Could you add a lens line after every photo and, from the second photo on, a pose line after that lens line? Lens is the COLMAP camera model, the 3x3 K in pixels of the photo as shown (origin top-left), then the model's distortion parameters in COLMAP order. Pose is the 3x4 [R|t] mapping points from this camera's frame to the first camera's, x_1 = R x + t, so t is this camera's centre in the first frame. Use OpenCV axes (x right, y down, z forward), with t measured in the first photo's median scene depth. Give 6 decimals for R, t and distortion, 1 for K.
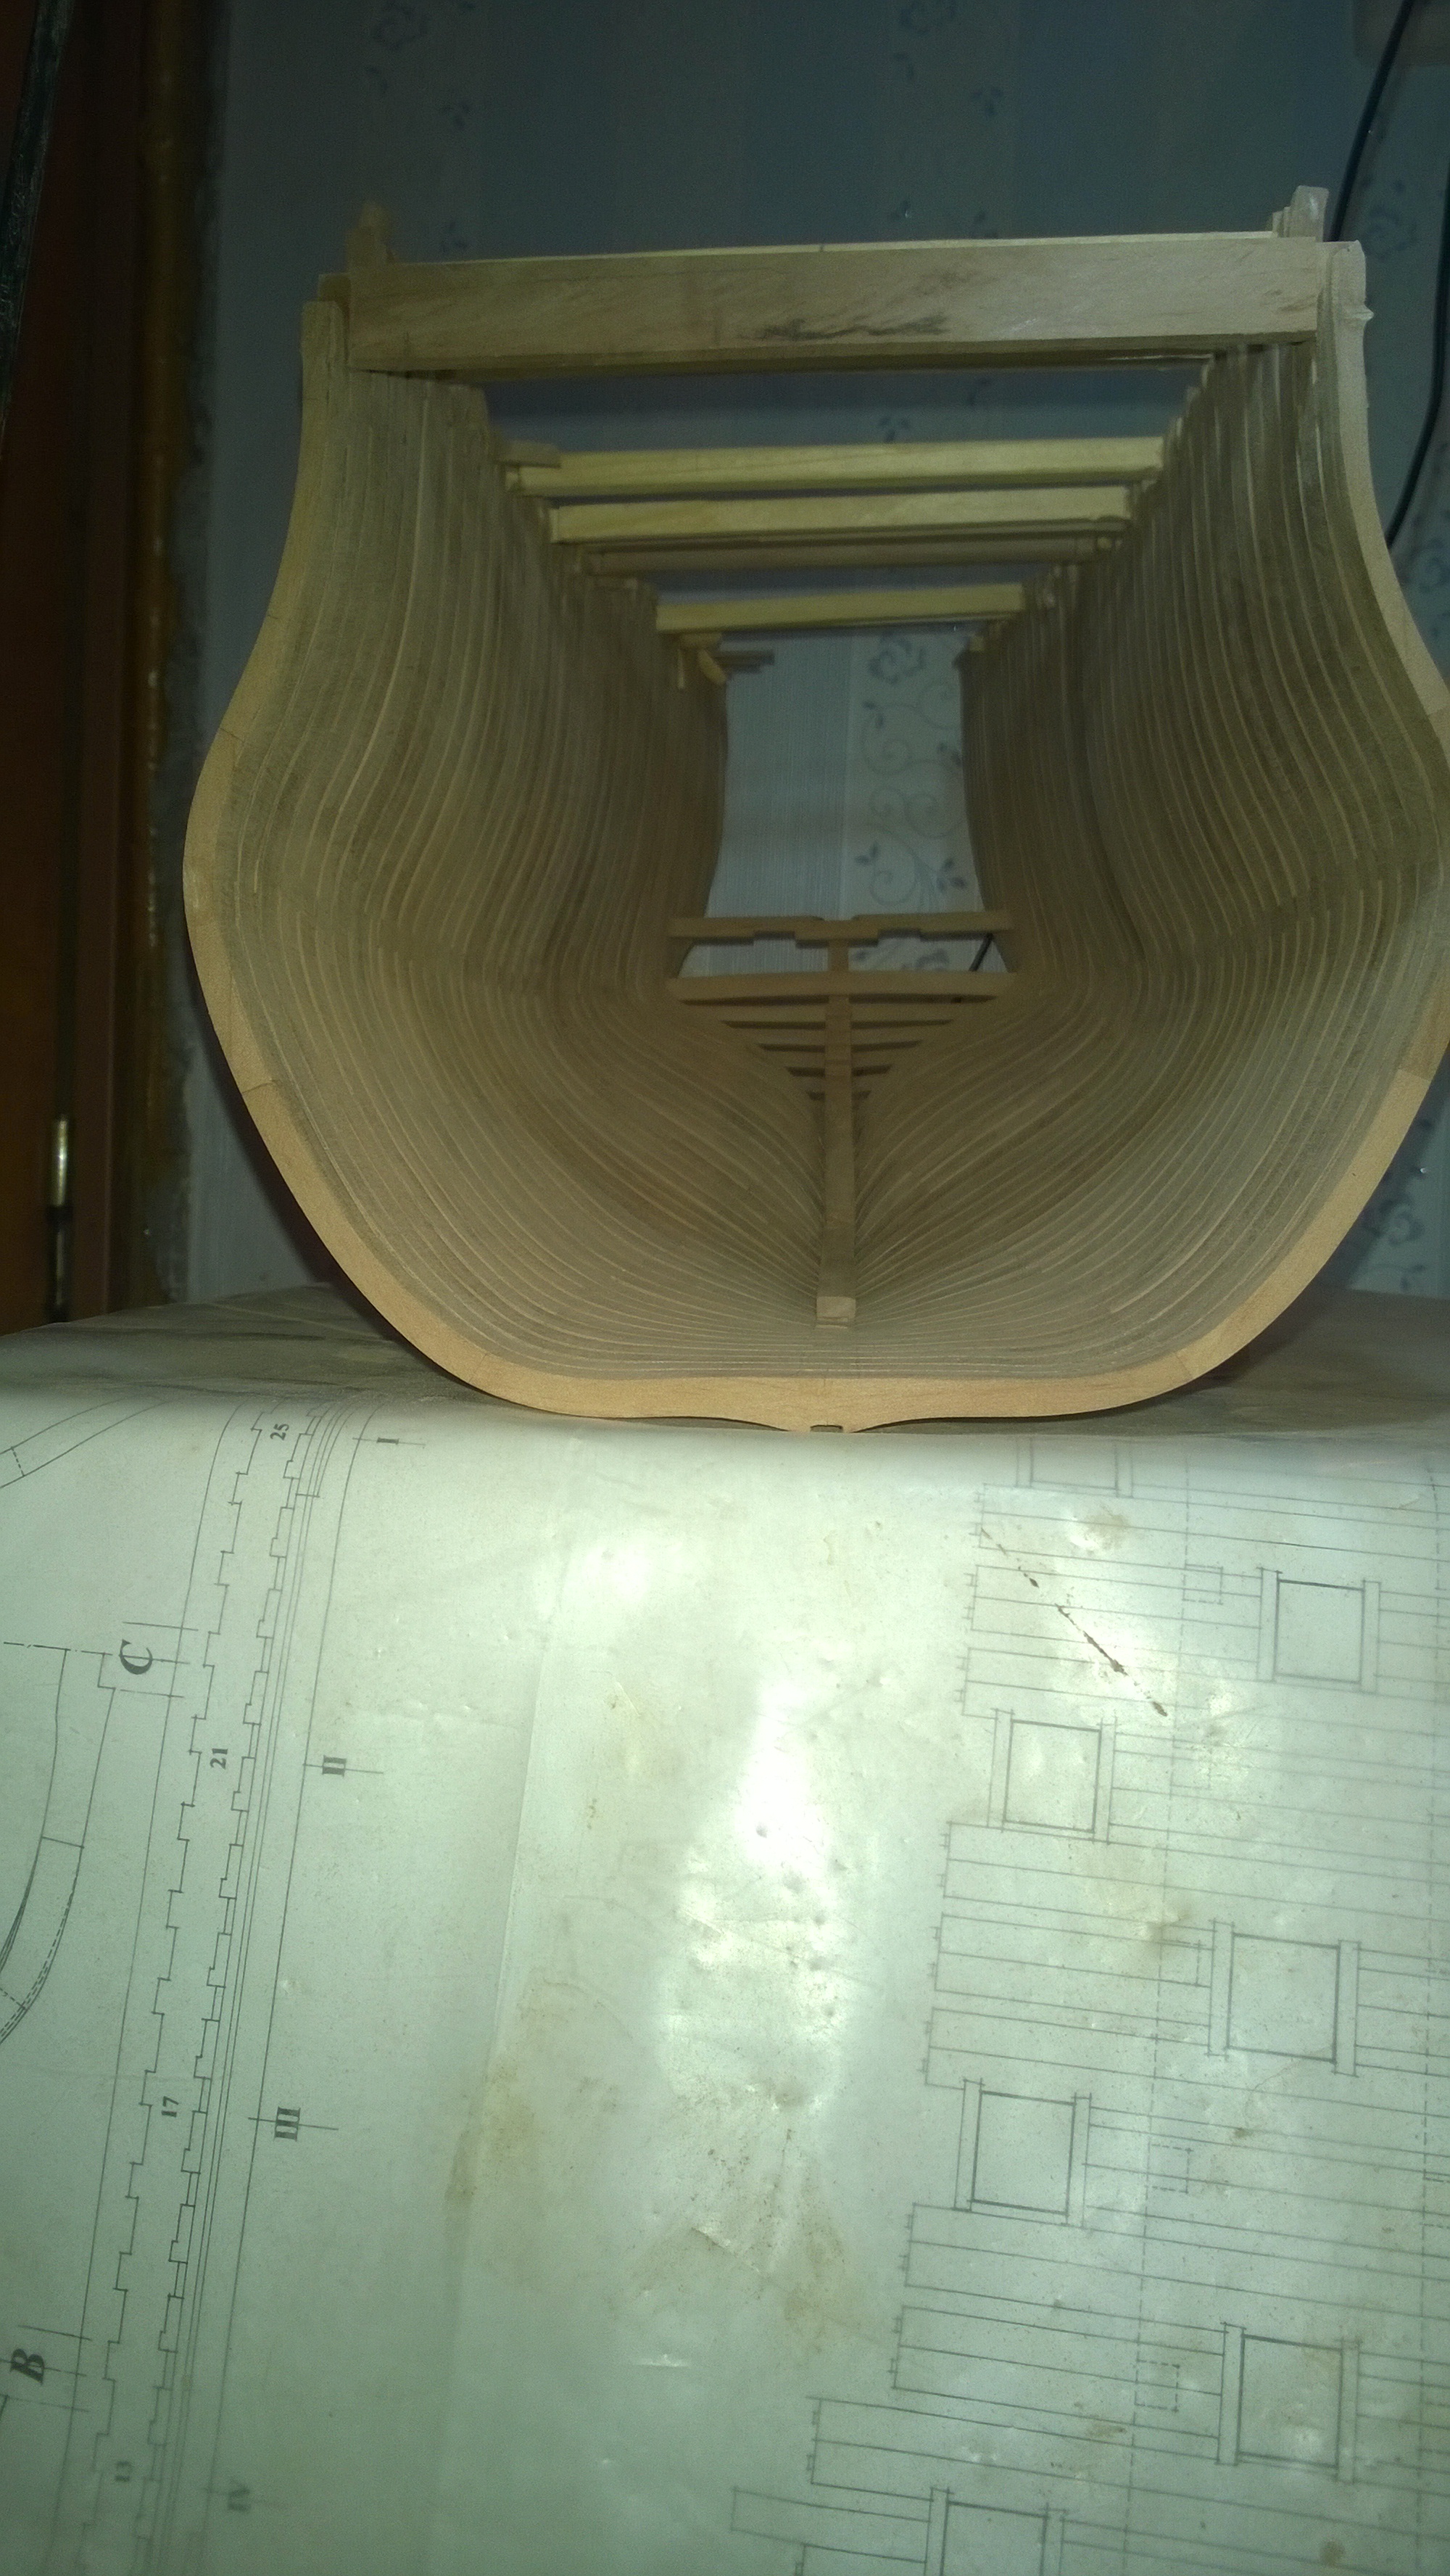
lens RADIAL K [[2005.7, 0, 722.4], [0, 2005.7, 1275.4], [0, 0, 1]] dist [-0.002667, -0.013272]
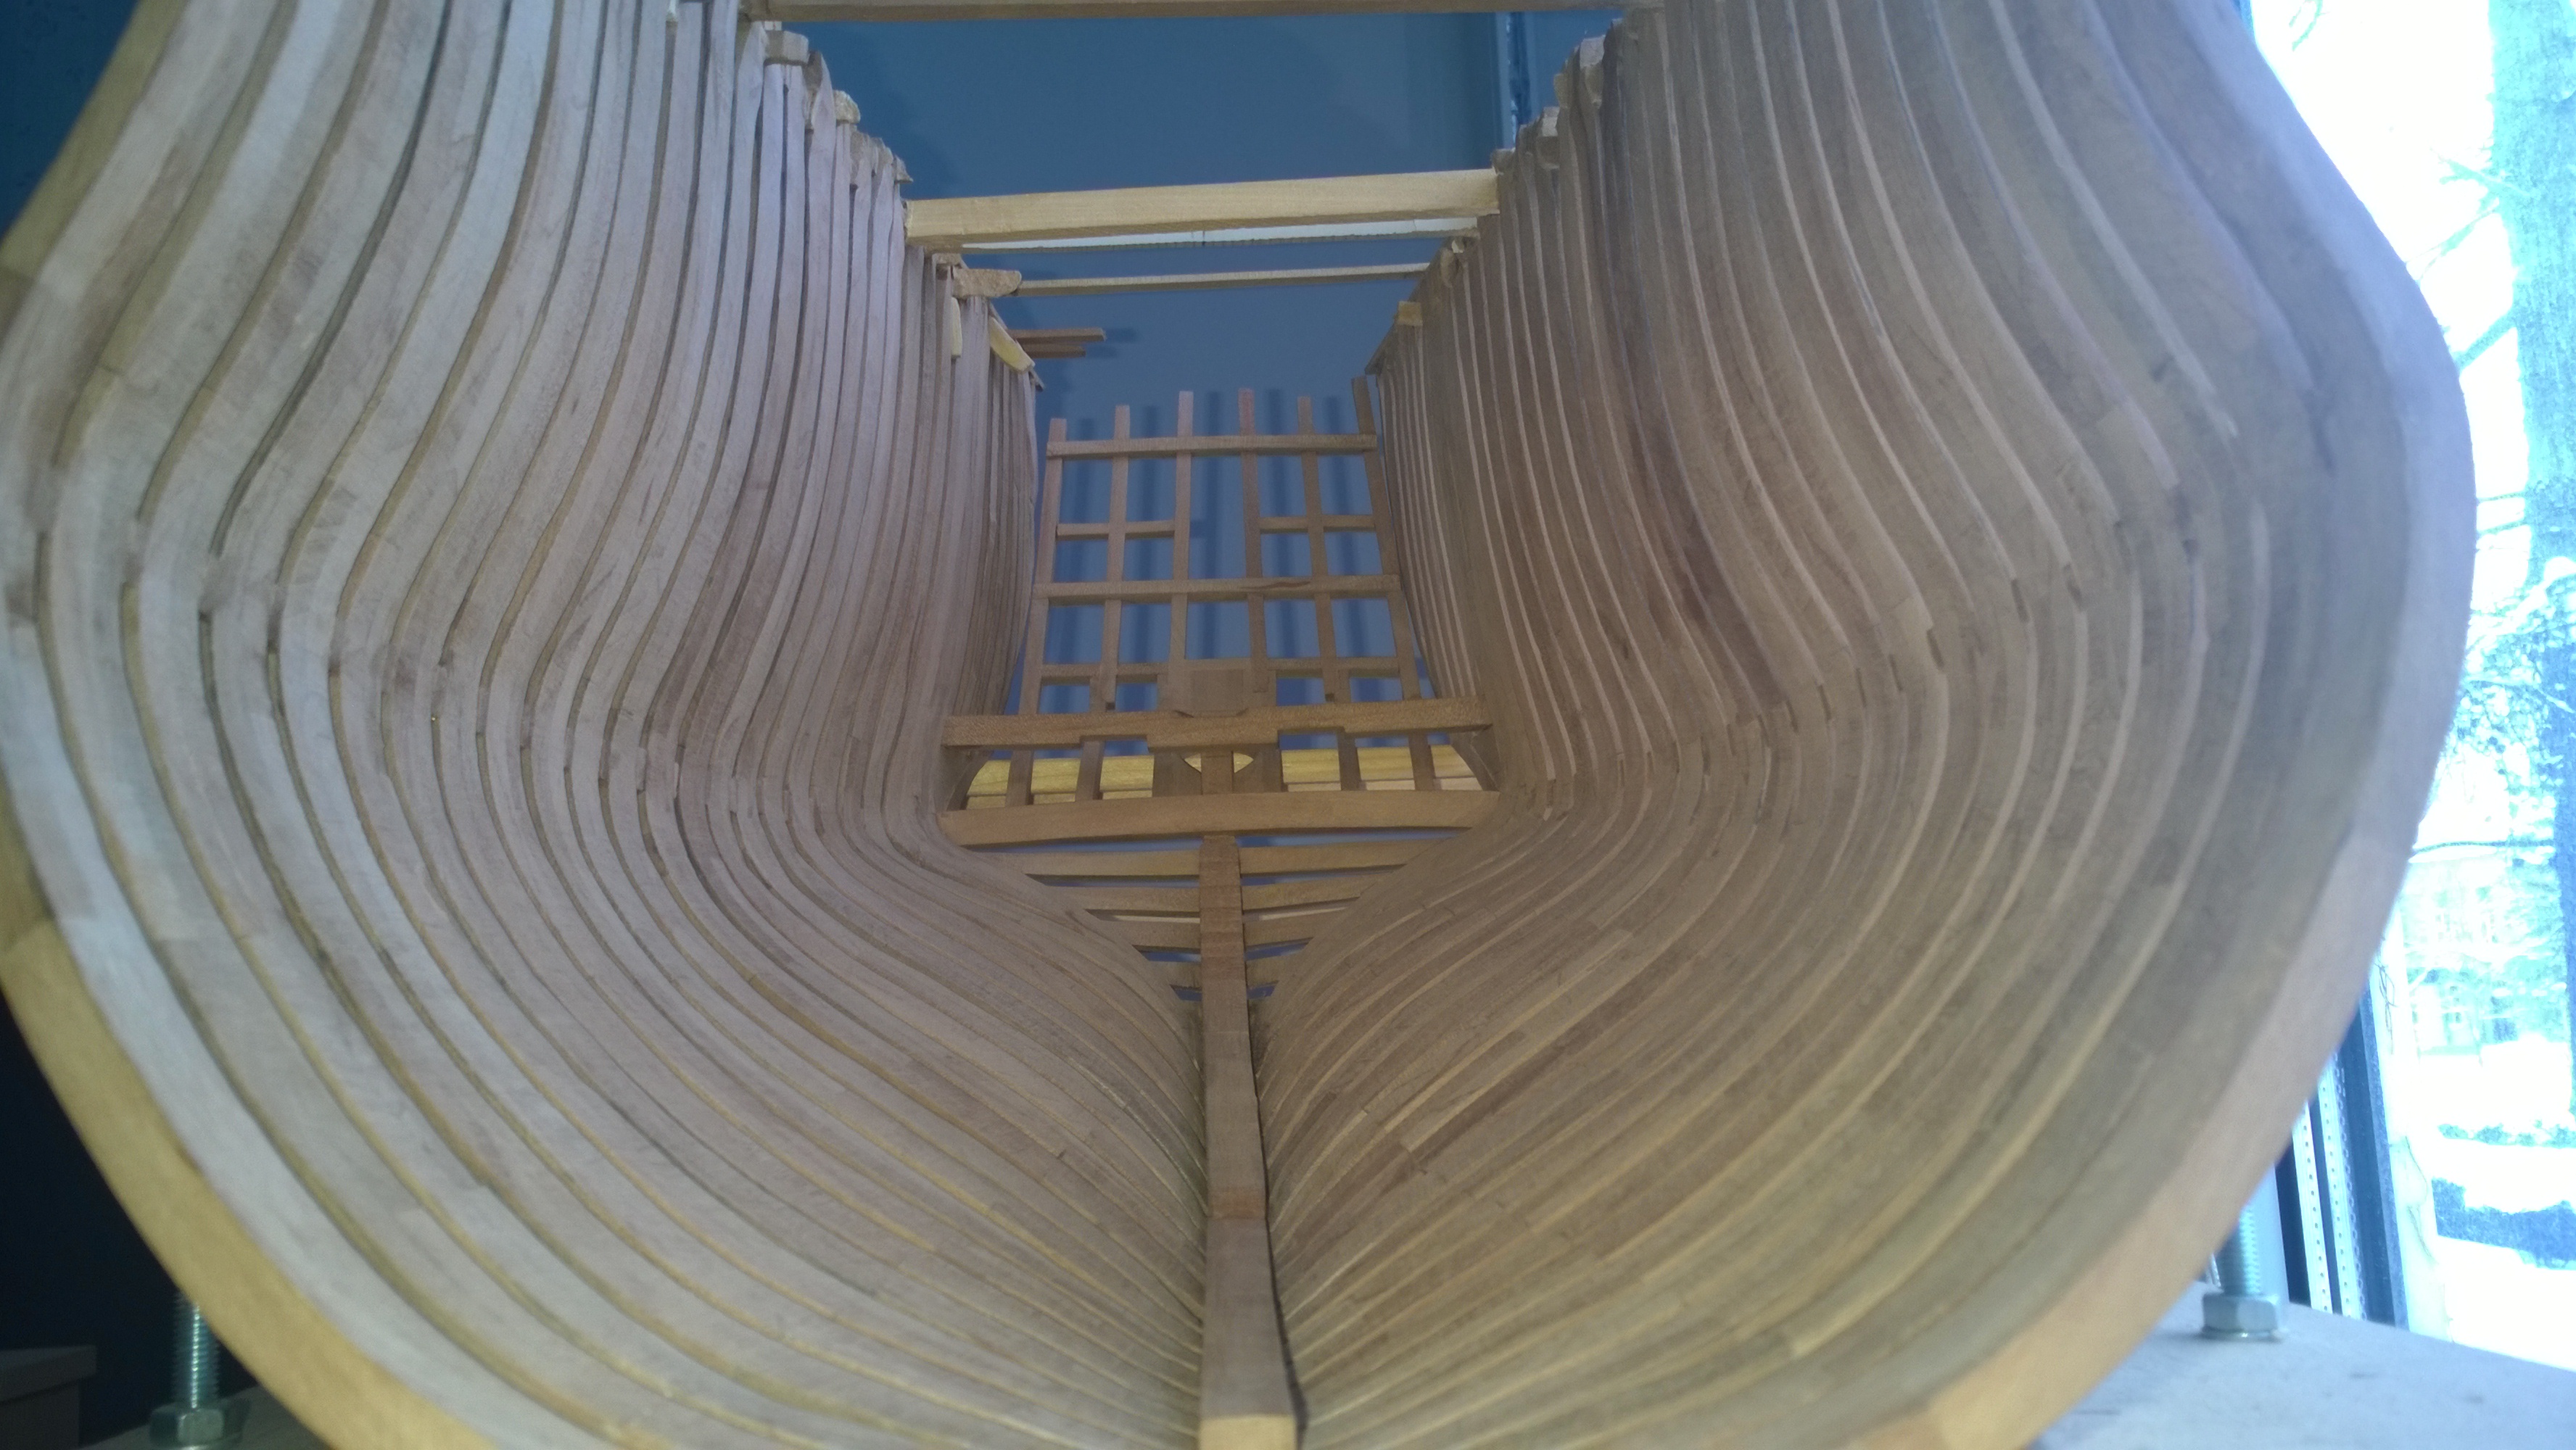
lens RADIAL K [[1983.9, 0, 1299.8], [0, 1983.9, 741.2], [0, 0, 1]] dist [0.003142, -0.026116]
pose [[0.994385, -0.009490, 0.105392, 0.022237], [0.035041, 0.969311, -0.243329, -0.019528], [-0.099849, 0.245656, 0.964201, 0.479690]]
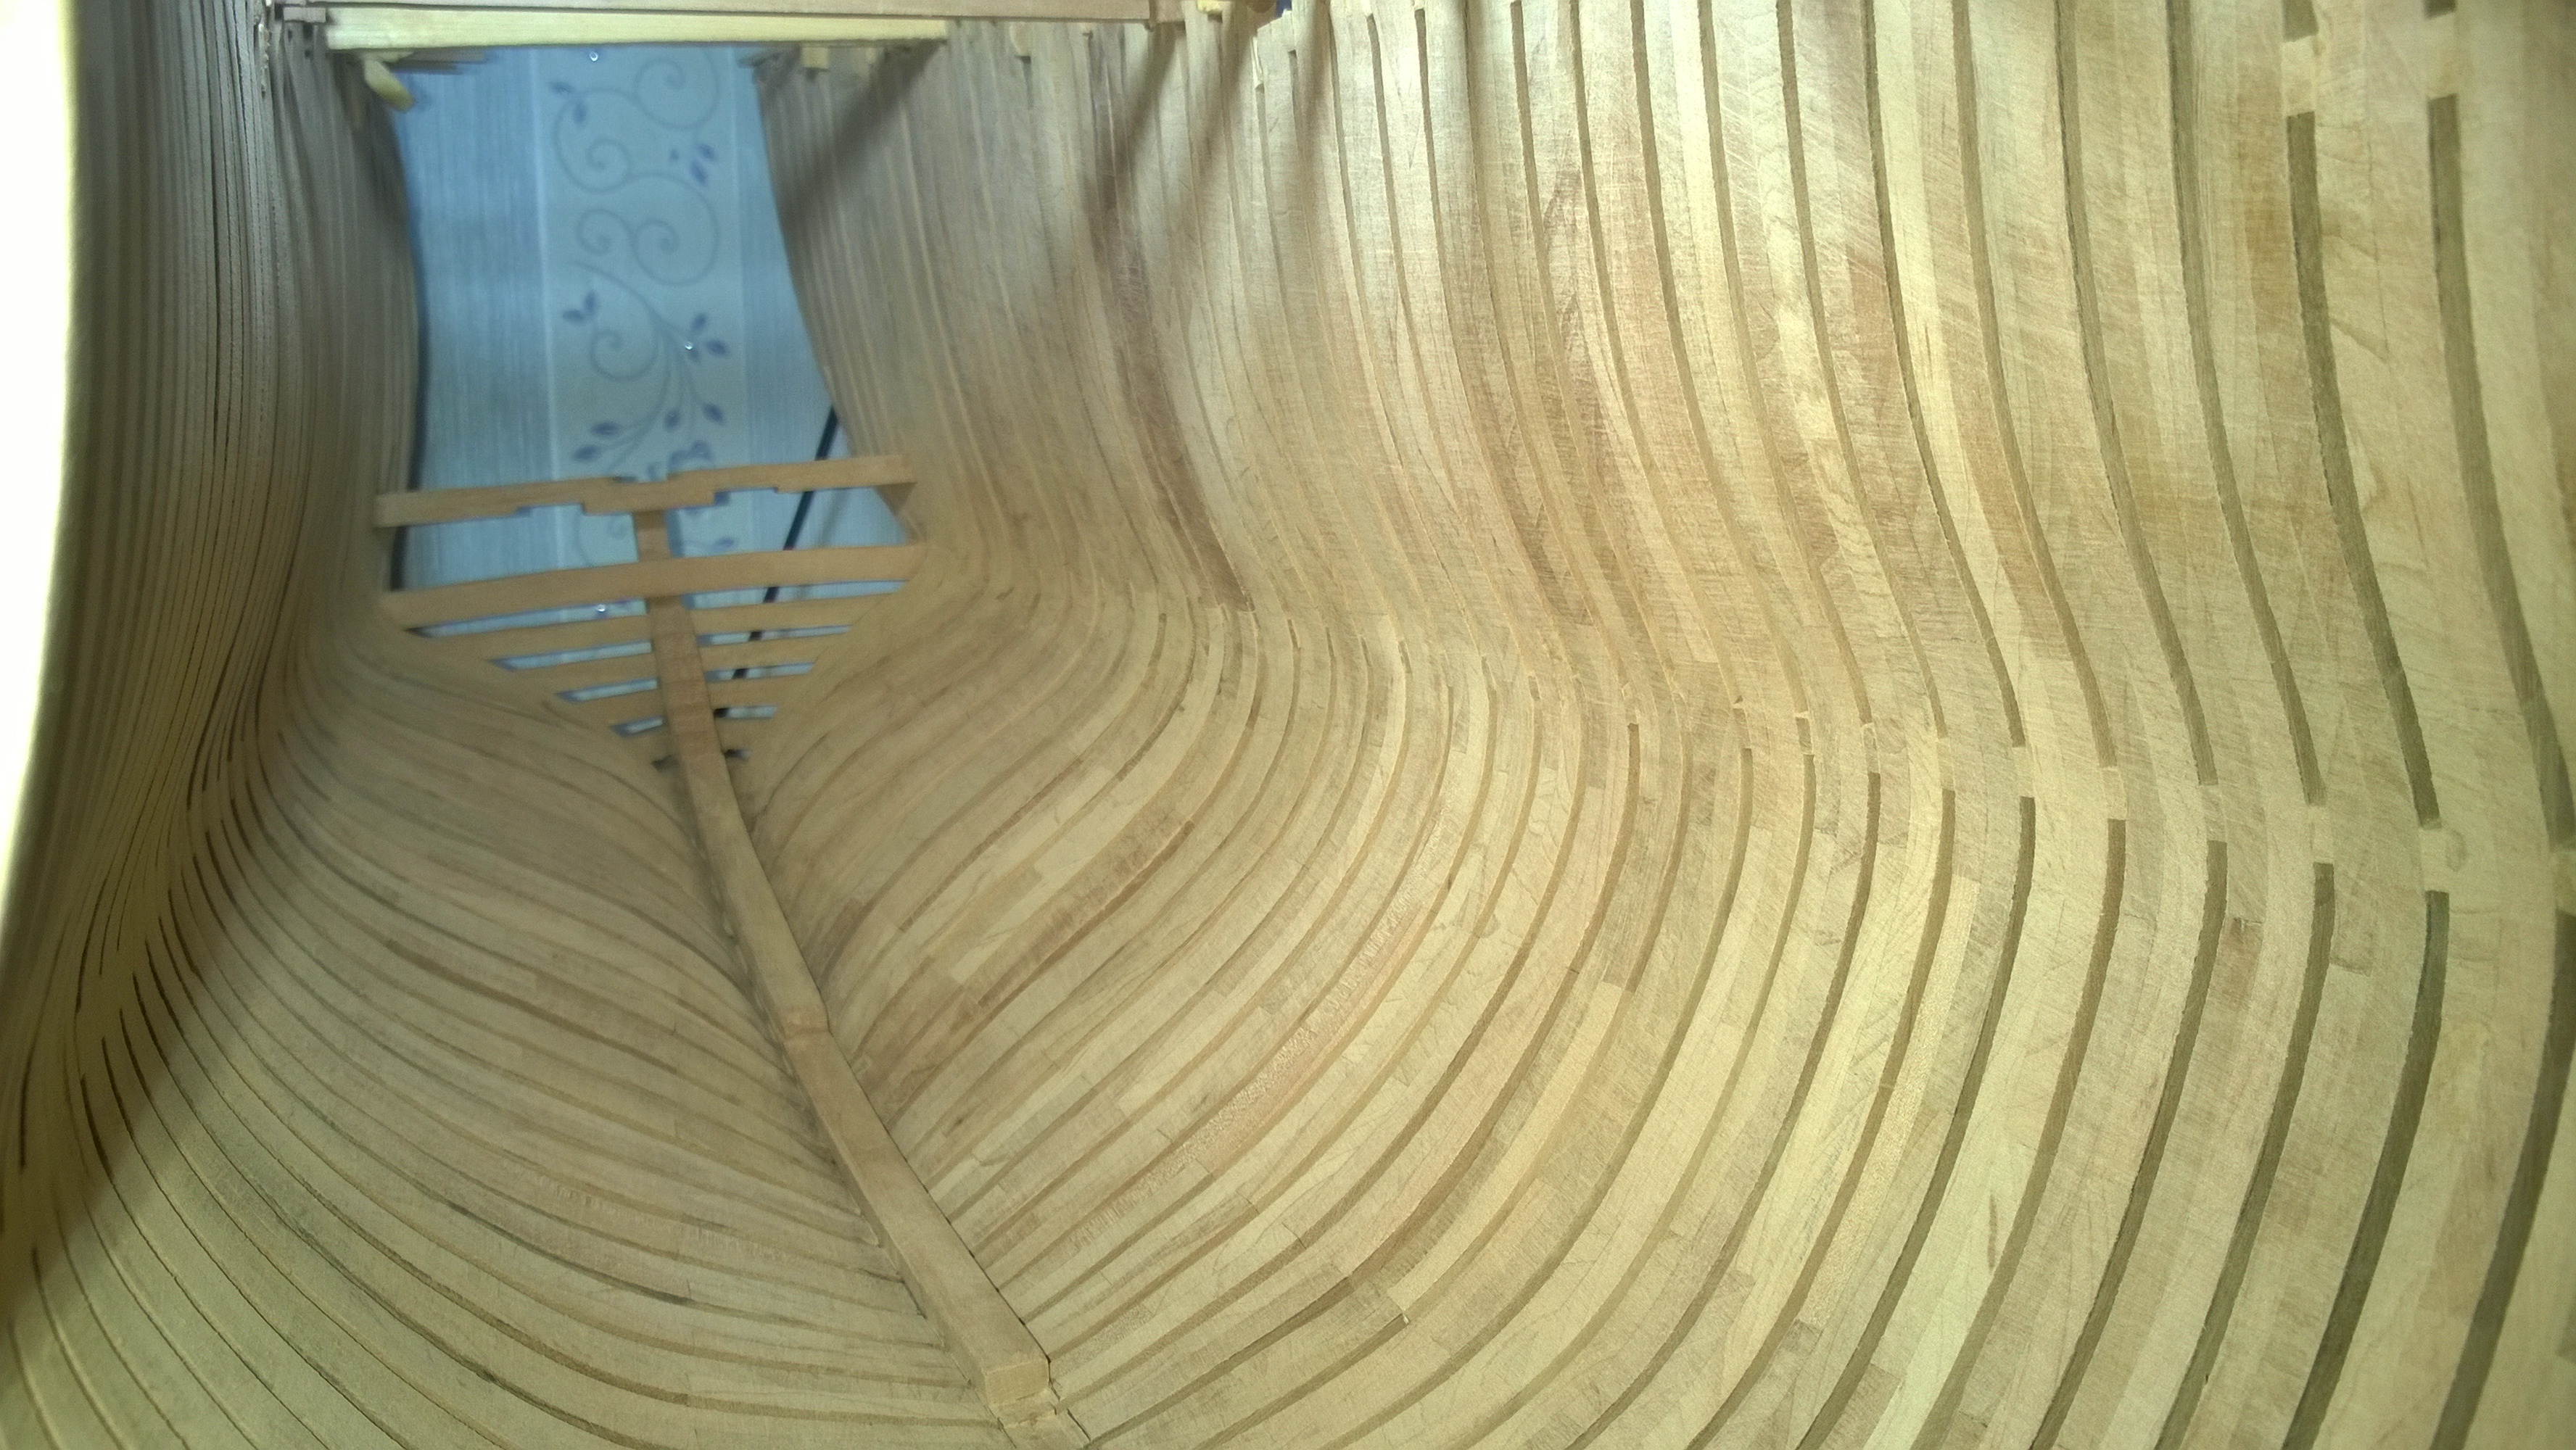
lens RADIAL K [[1983.9, 0, 1299.8], [0, 1983.9, 741.2], [0, 0, 1]] dist [0.003142, -0.026116]
pose [[0.863176, -0.135060, 0.486503, -0.105892], [0.079532, 0.987900, 0.133145, -0.198116], [-0.498599, -0.076235, 0.863474, 0.393606]]
